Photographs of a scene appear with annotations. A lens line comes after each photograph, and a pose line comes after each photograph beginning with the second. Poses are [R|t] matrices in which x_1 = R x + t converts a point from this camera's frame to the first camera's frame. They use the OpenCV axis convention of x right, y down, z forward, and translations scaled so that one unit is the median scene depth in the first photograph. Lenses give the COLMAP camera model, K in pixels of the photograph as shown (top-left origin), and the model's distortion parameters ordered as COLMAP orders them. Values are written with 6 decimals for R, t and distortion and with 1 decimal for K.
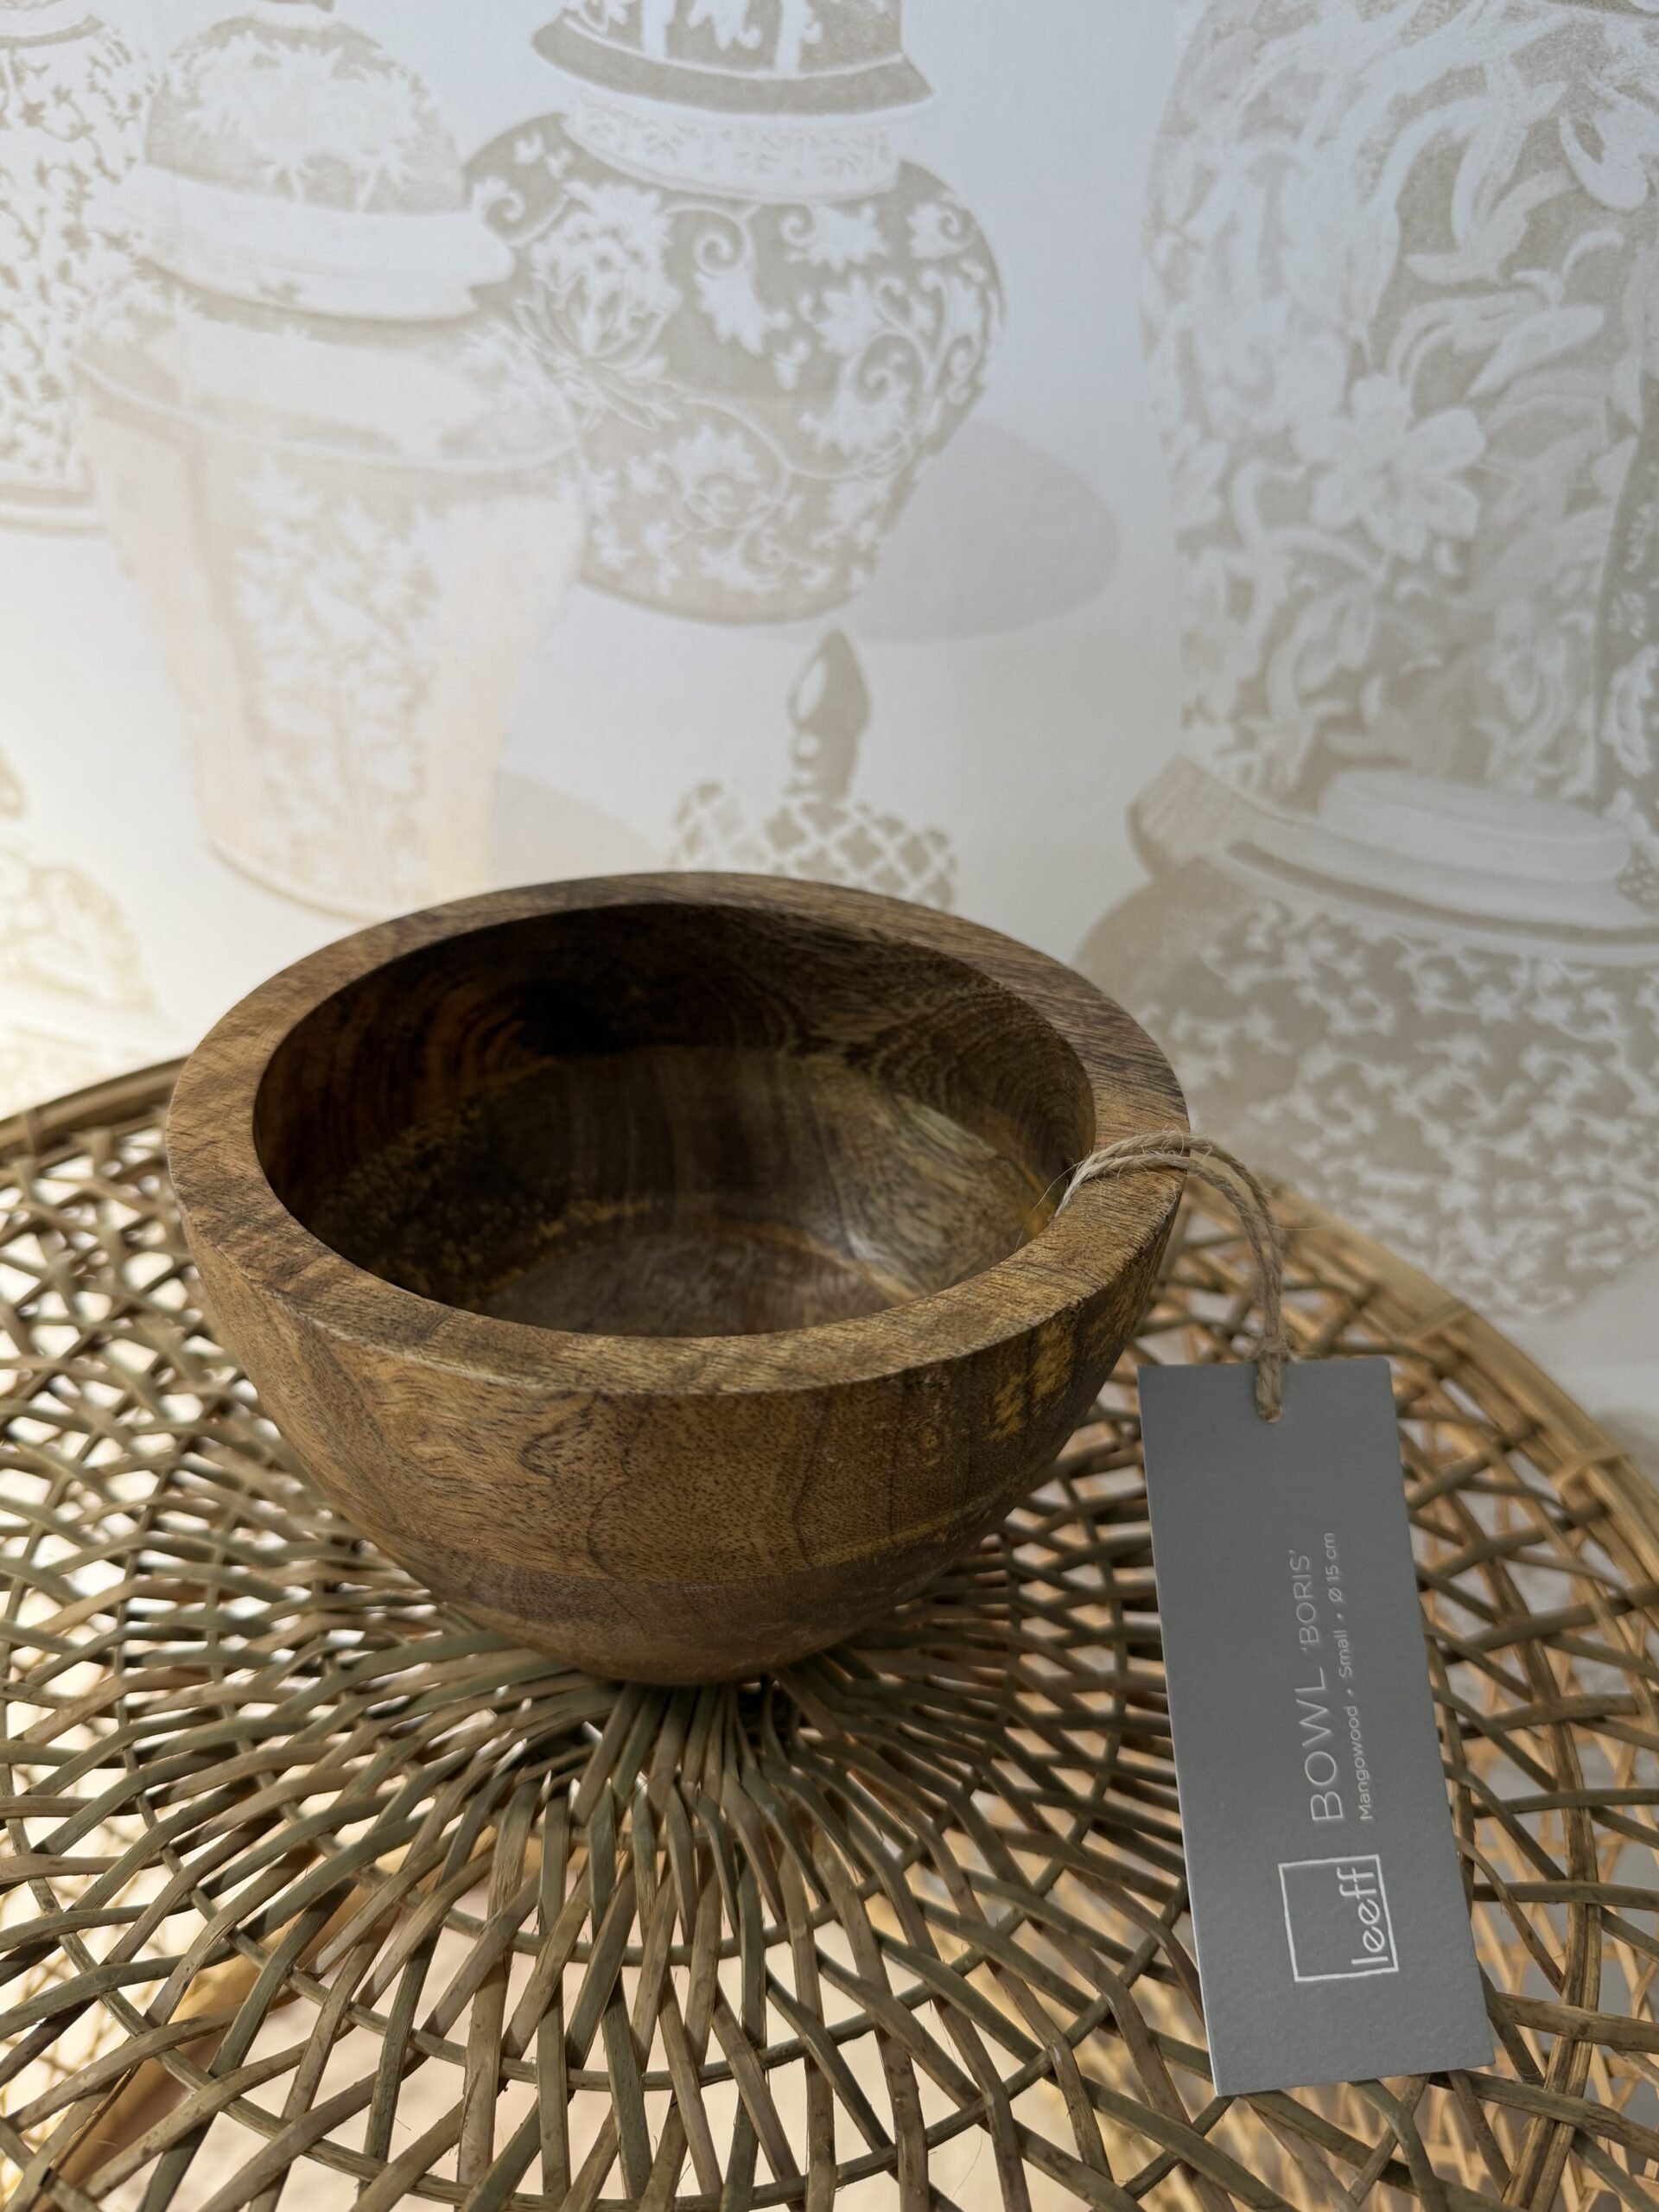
lens RADIAL K [[1758.8, 0, 801.5], [0, 1758.8, 1126.8], [0, 0, 1]] dist [-0.046916, 0.021676]
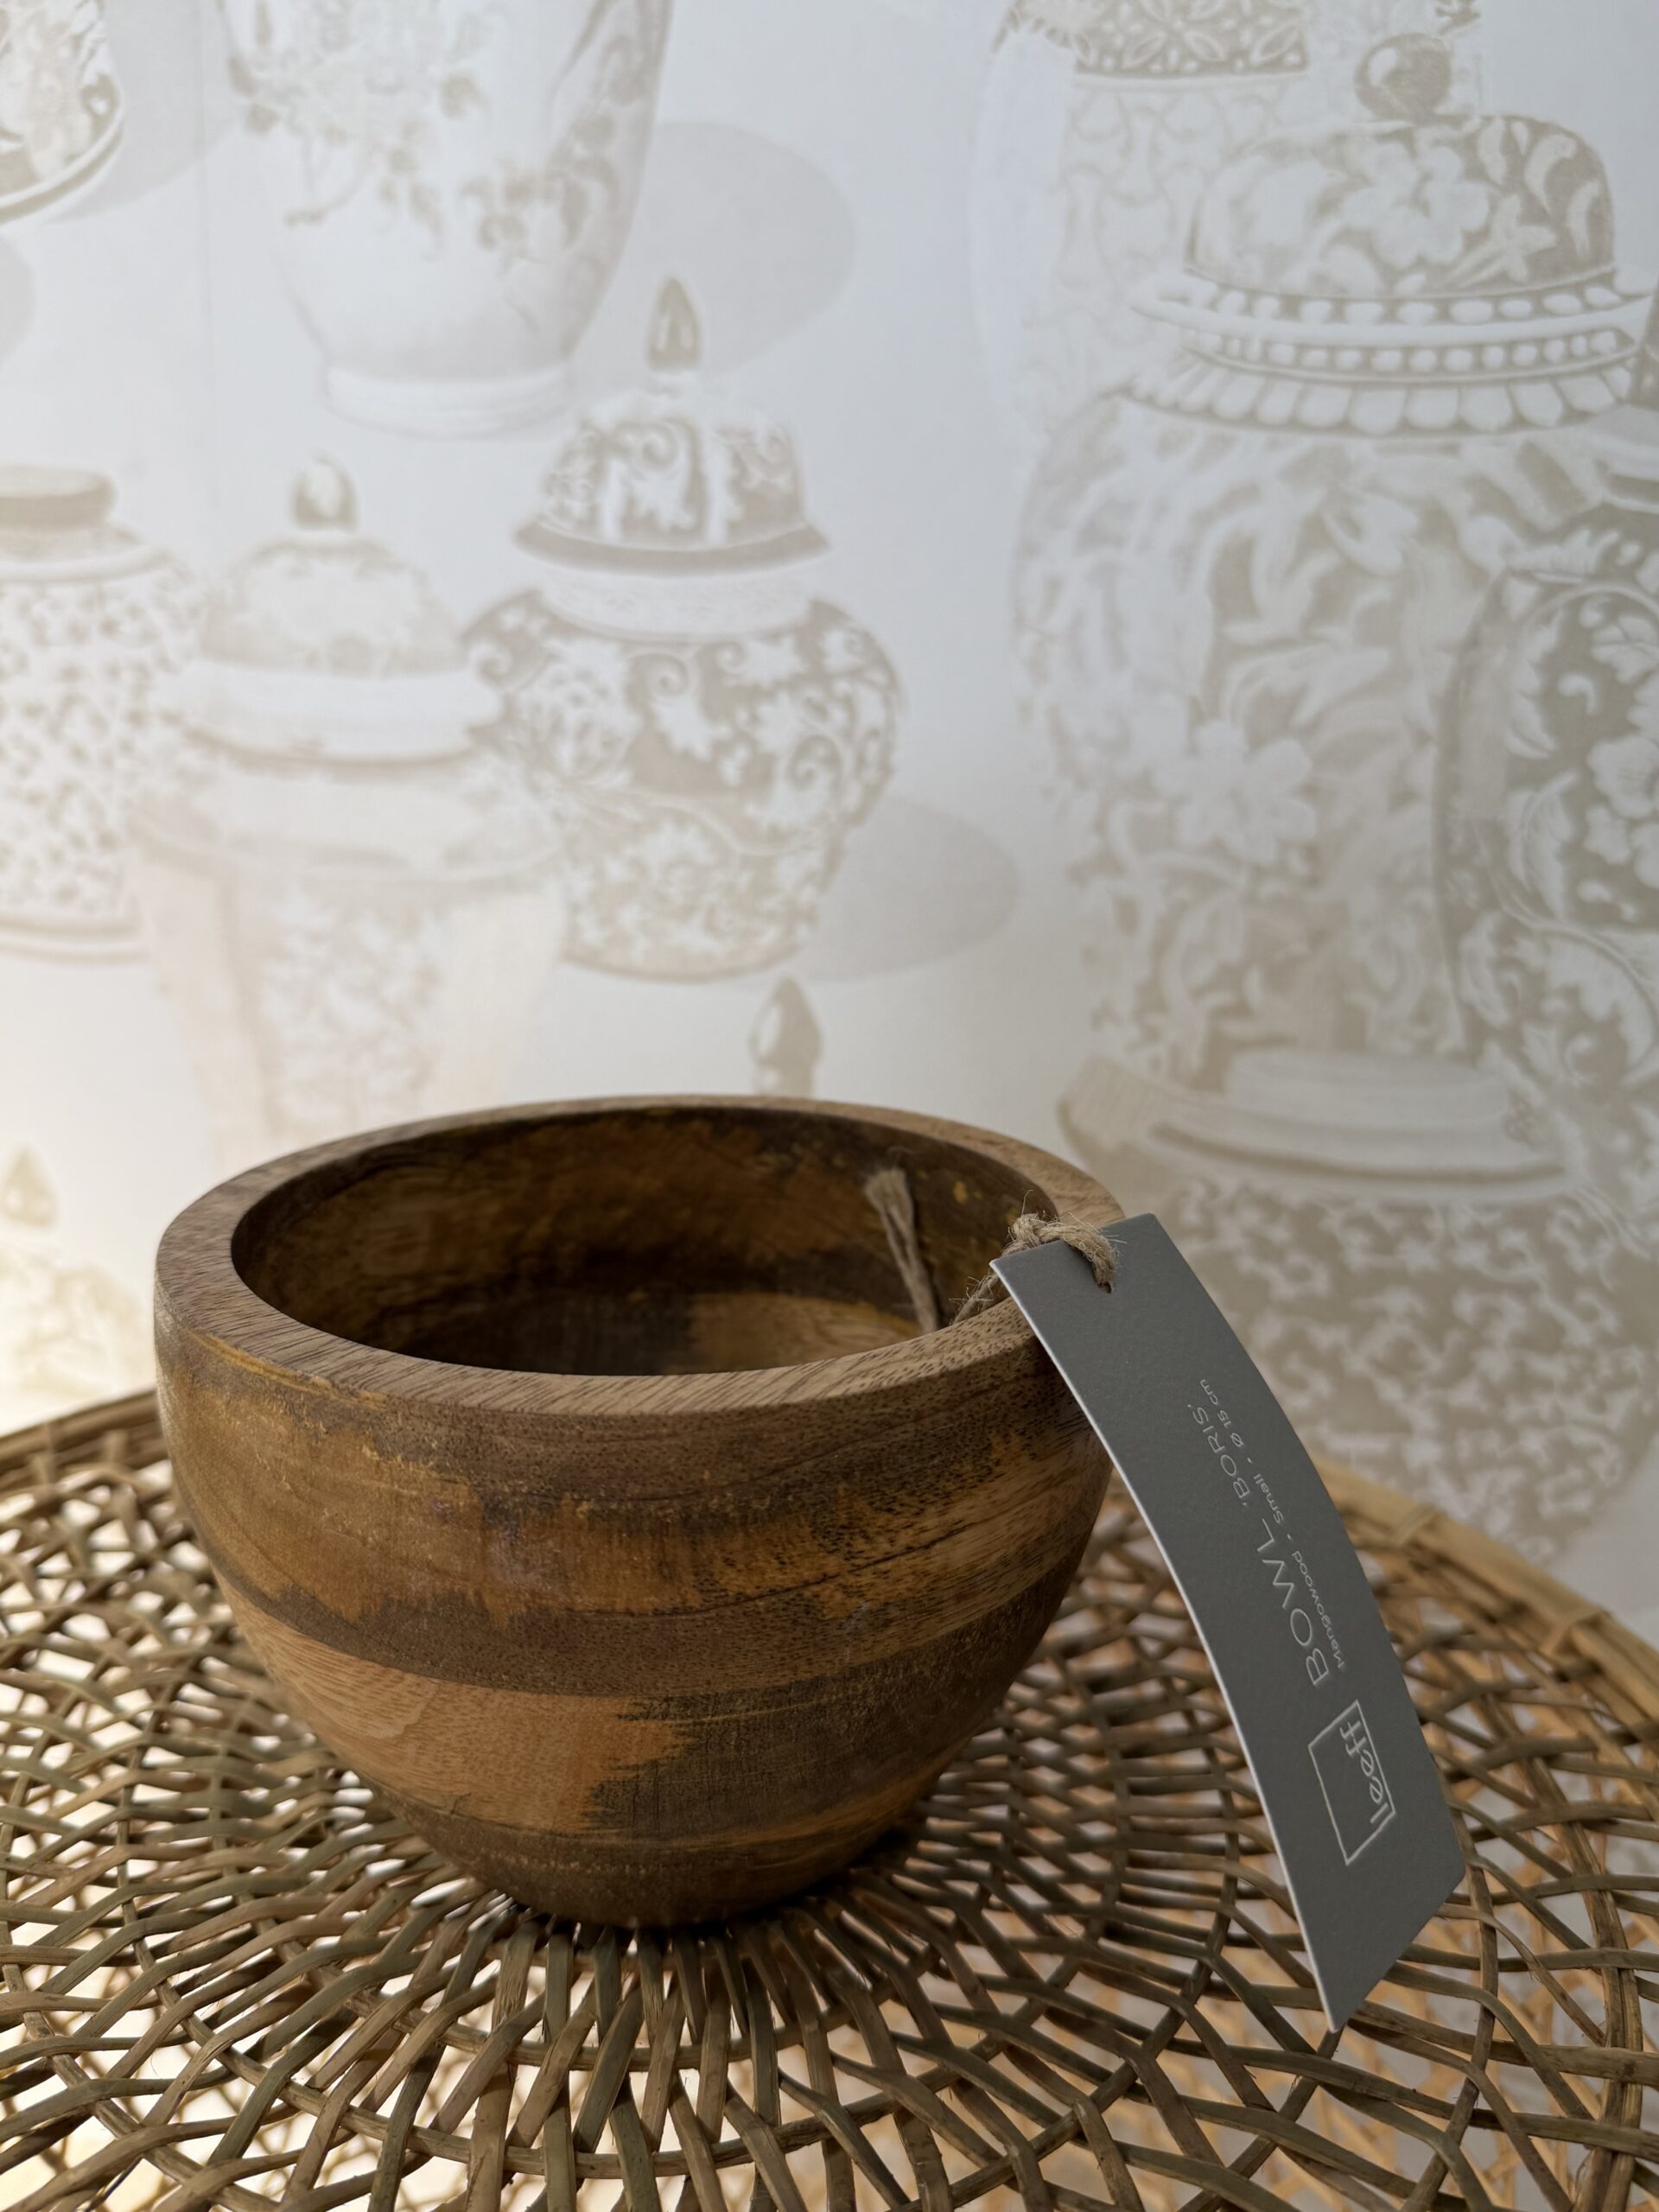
lens RADIAL K [[1755.4, 0, 793.8], [0, 1755.4, 1130.9], [0, 0, 1]] dist [0.123025, -0.360953]
pose [[0.997929, -0.063740, 0.008688, 0.008808], [0.062949, 0.939730, -0.336073, 0.219857], [0.013257, 0.335923, 0.941796, -0.068175]]
